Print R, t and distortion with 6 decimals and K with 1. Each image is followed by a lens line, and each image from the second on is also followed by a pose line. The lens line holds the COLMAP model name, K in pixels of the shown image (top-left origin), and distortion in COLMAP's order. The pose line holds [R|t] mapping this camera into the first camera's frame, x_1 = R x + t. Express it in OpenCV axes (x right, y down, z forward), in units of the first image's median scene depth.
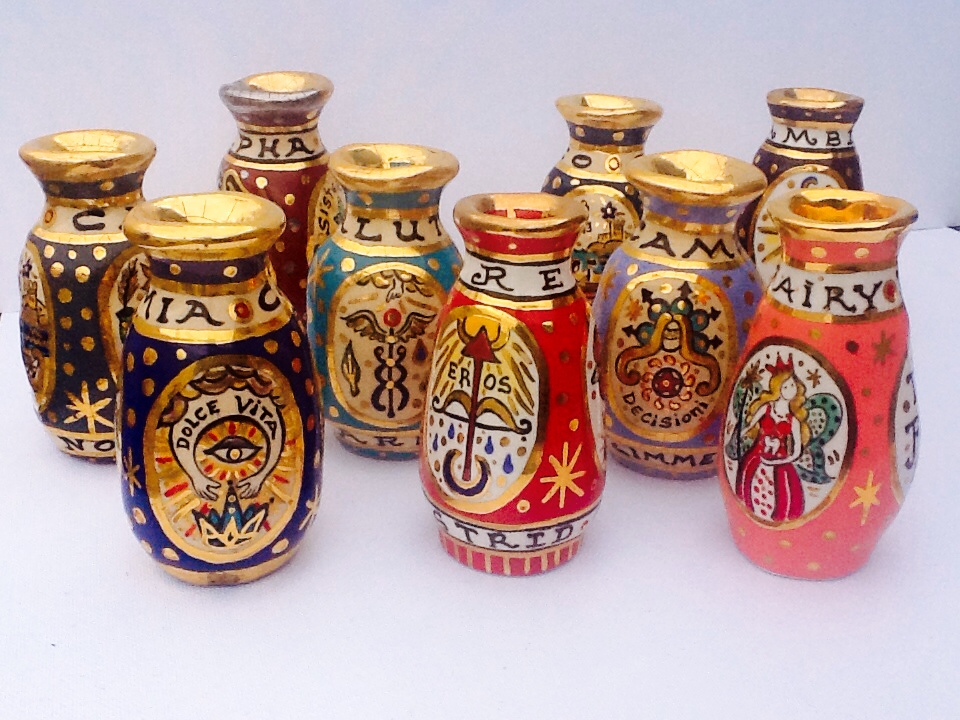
lens RADIAL K [[1205.6, 0, 478.3], [0, 1205.6, 359.2], [0, 0, 1]] dist [-0.019408, 0.000000]
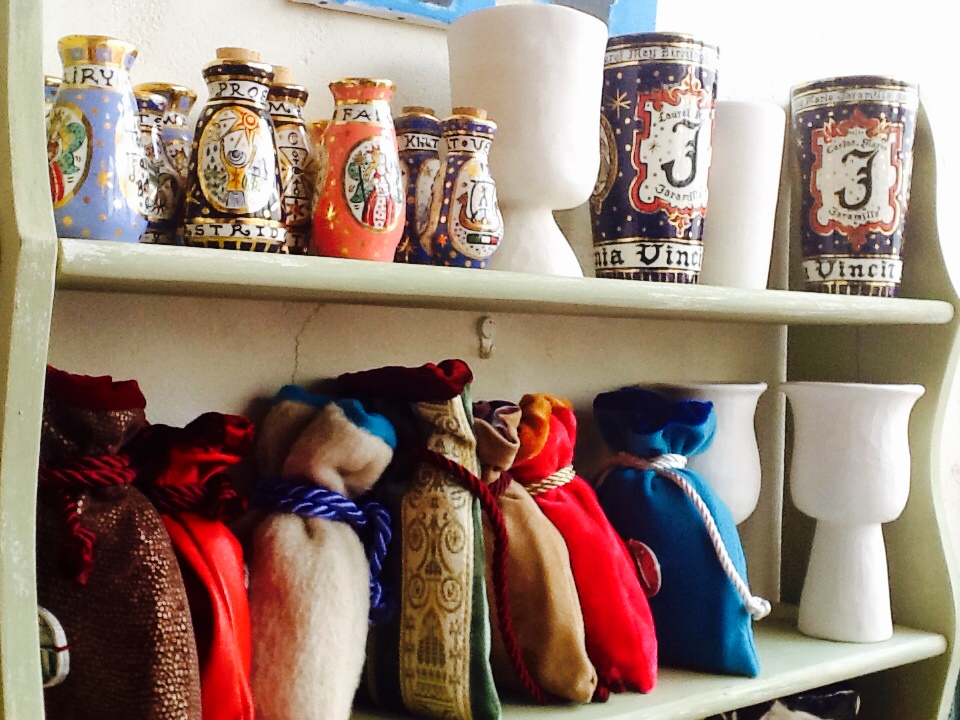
lens RADIAL K [[1205.6, 0, 479.6], [0, 1205.6, 359.9], [0, 0, 1]] dist [-0.019408, 0.000000]
pose [[0.204797, -0.022583, 0.978544, -1.660154], [0.346749, 0.936573, -0.050956, 0.486031], [-0.915327, 0.349745, 0.199638, 0.509237]]
